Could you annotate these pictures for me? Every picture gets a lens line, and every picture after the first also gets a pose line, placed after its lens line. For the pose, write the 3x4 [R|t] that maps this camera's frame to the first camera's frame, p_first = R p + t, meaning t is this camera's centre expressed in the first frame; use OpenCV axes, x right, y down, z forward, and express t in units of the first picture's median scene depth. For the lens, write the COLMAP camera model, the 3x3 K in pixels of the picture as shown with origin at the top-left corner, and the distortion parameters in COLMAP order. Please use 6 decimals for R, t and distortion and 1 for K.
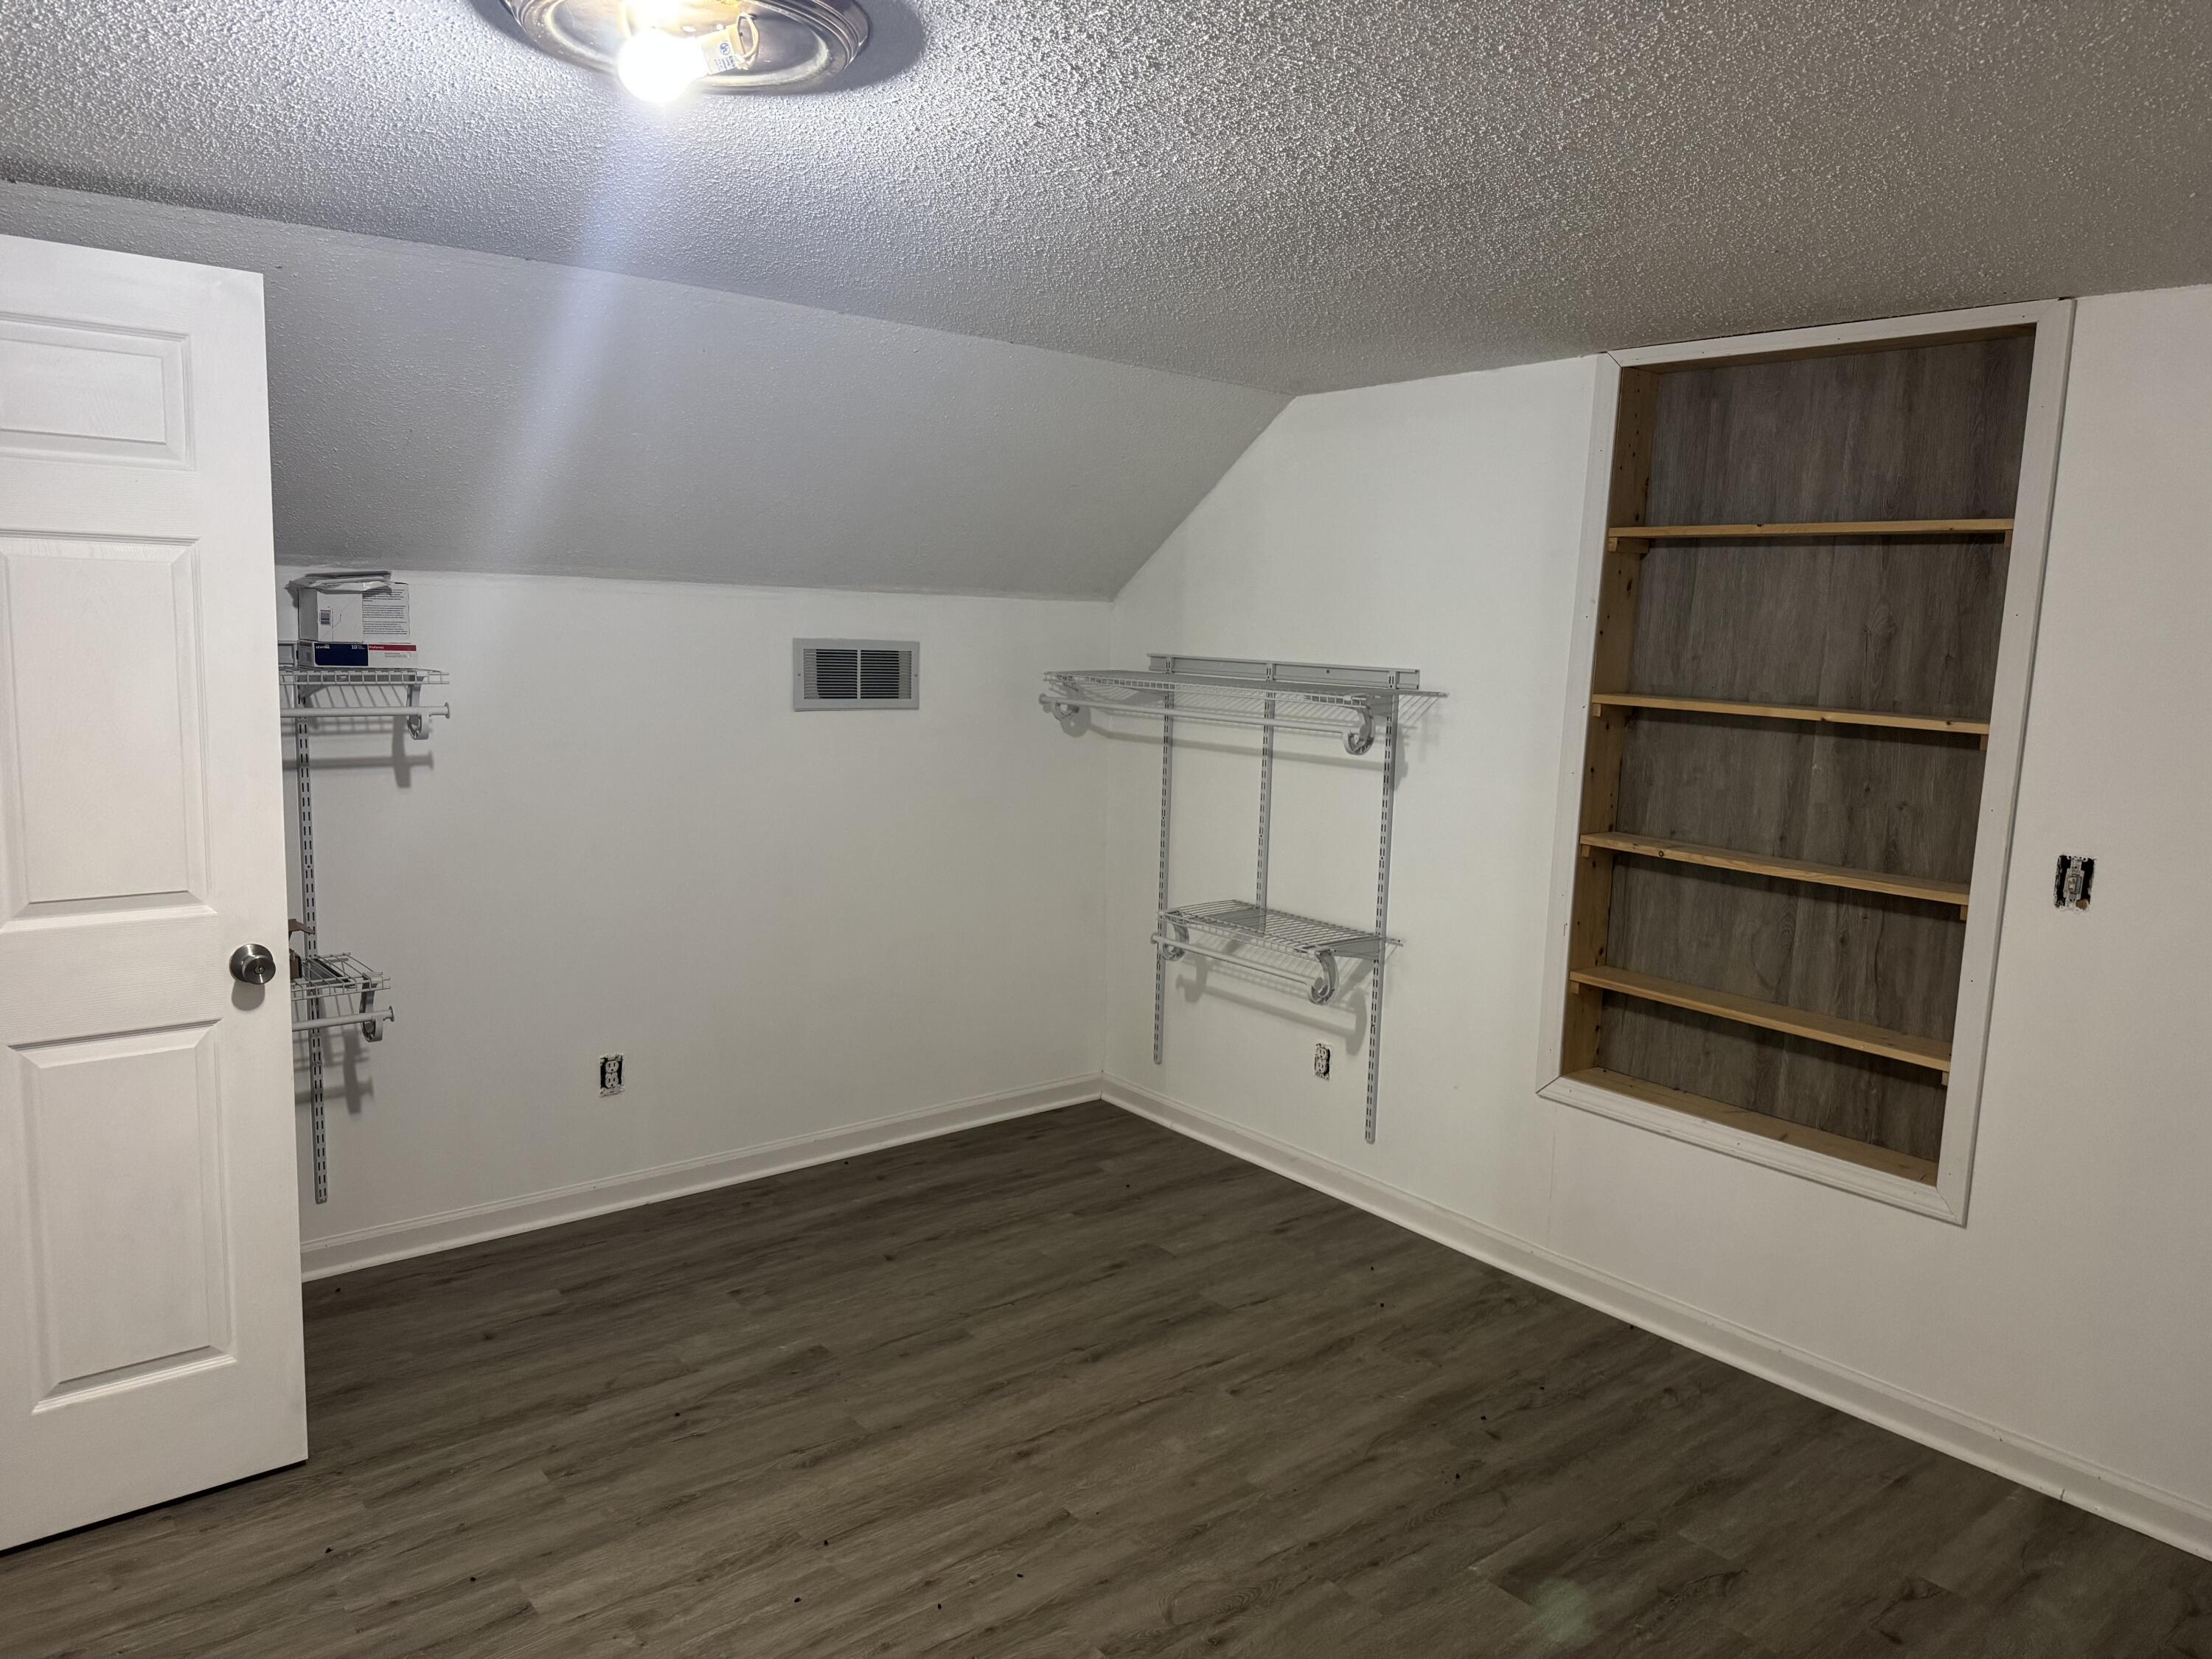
lens RADIAL K [[1560.1, 0, 1106.7], [0, 1560.1, 829.5], [0, 0, 1]] dist [0.026863, -0.033328]
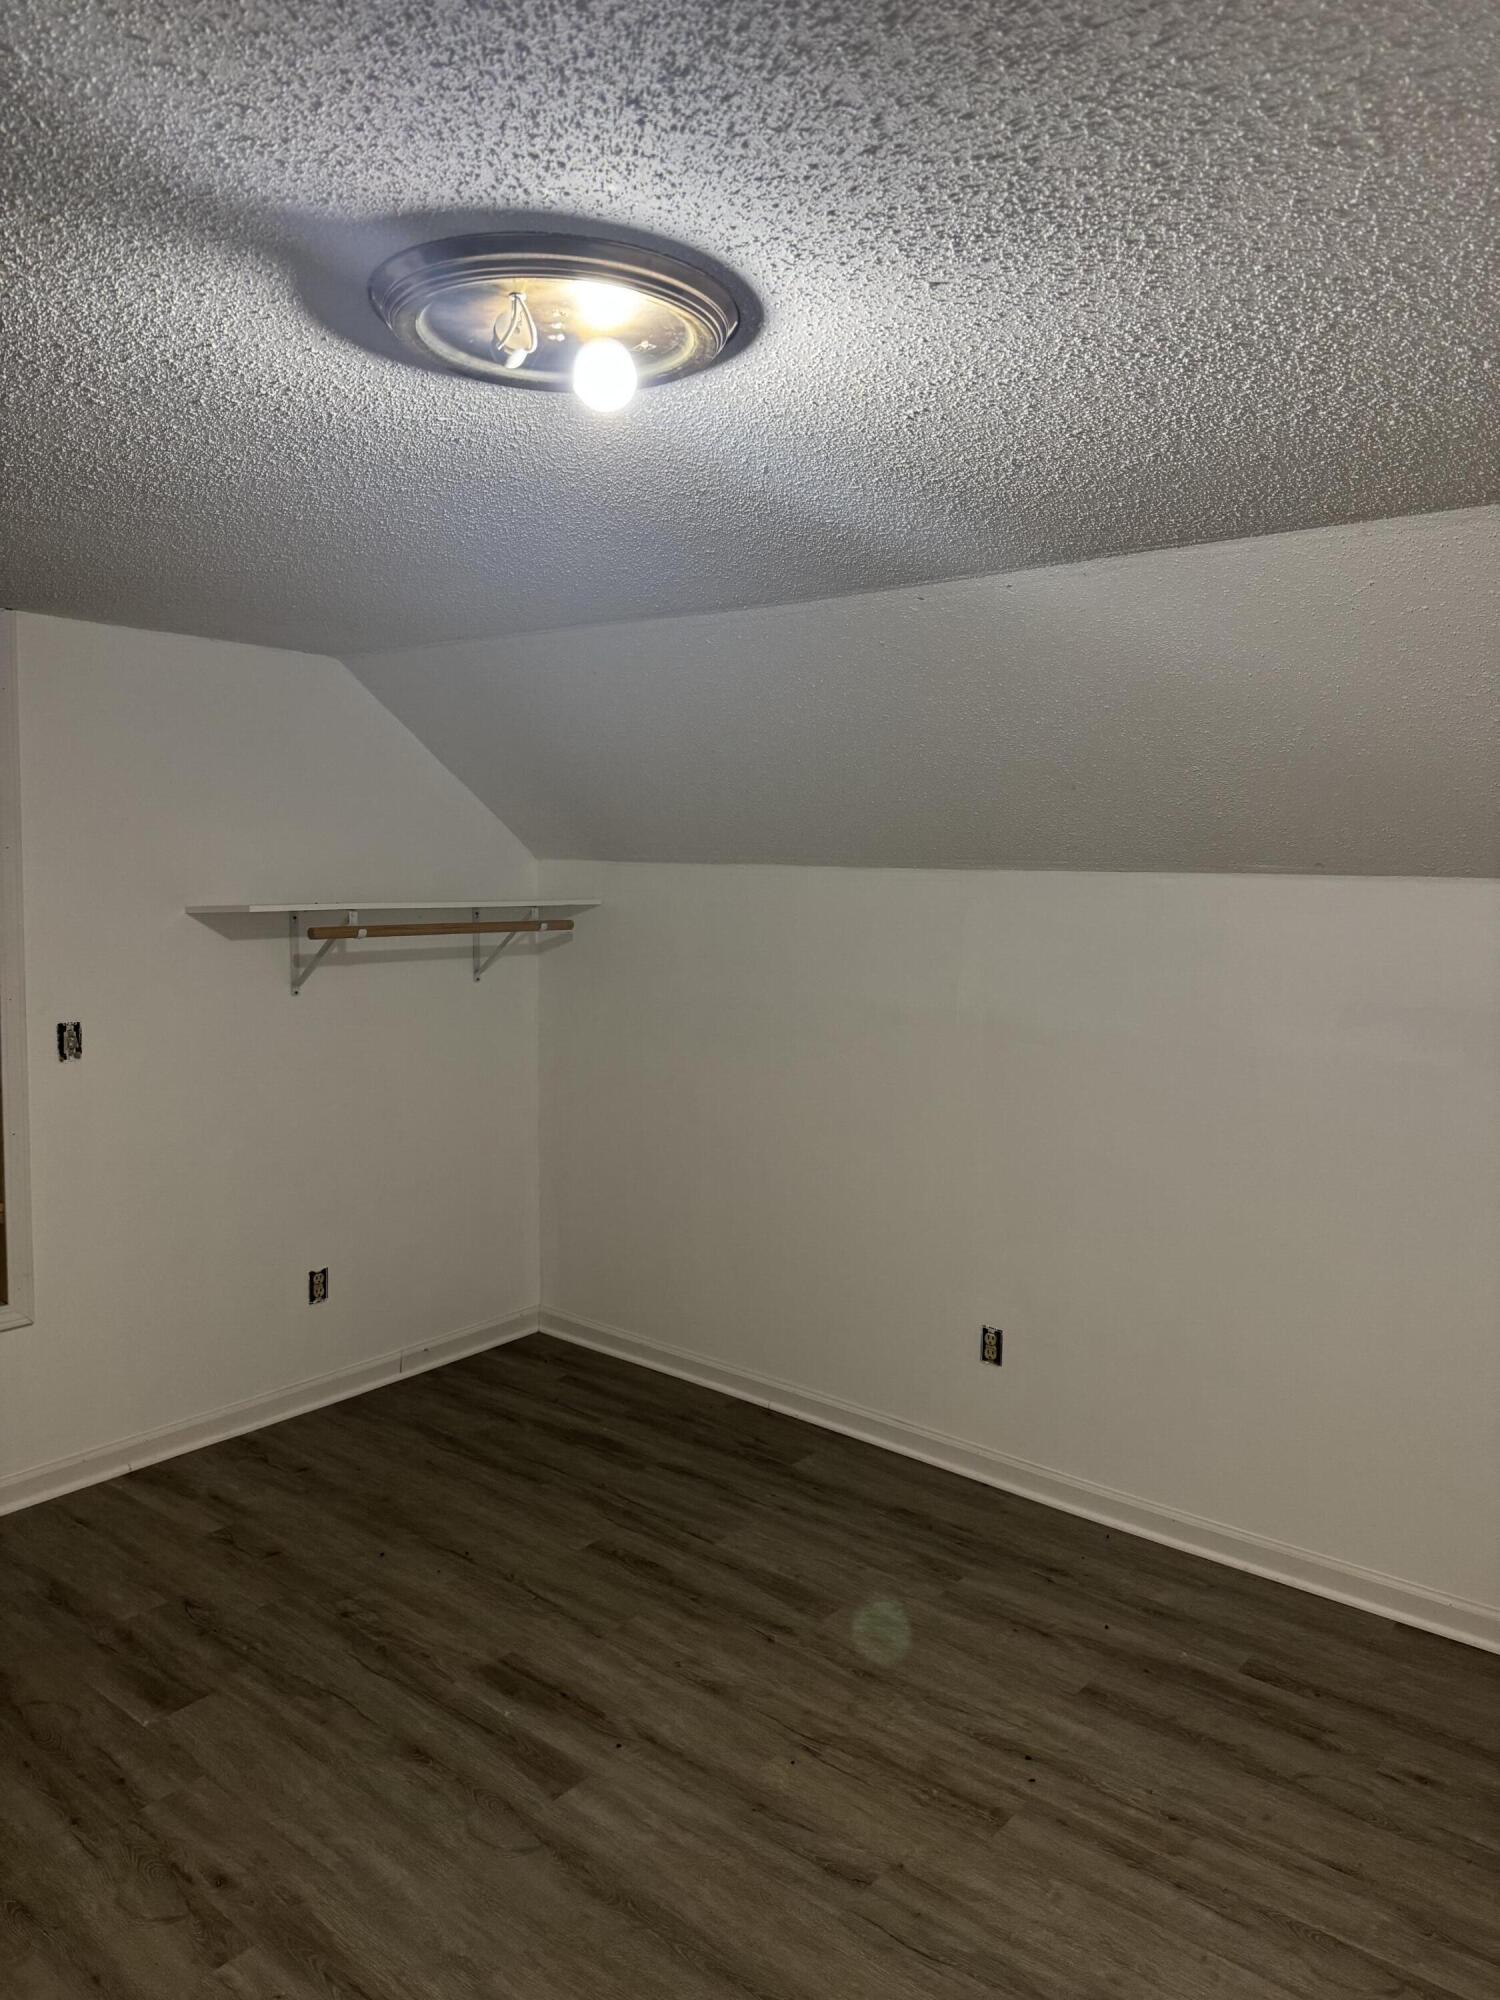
lens RADIAL K [[1410.6, 0, 750.2], [0, 1410.6, 1001.3], [0, 0, 1]] dist [0.026863, -0.033328]
pose [[-0.199307, -0.132034, 0.971001, -0.729746], [0.110696, 0.981505, 0.156184, -0.133919], [-0.973665, 0.138615, -0.181005, 0.669406]]
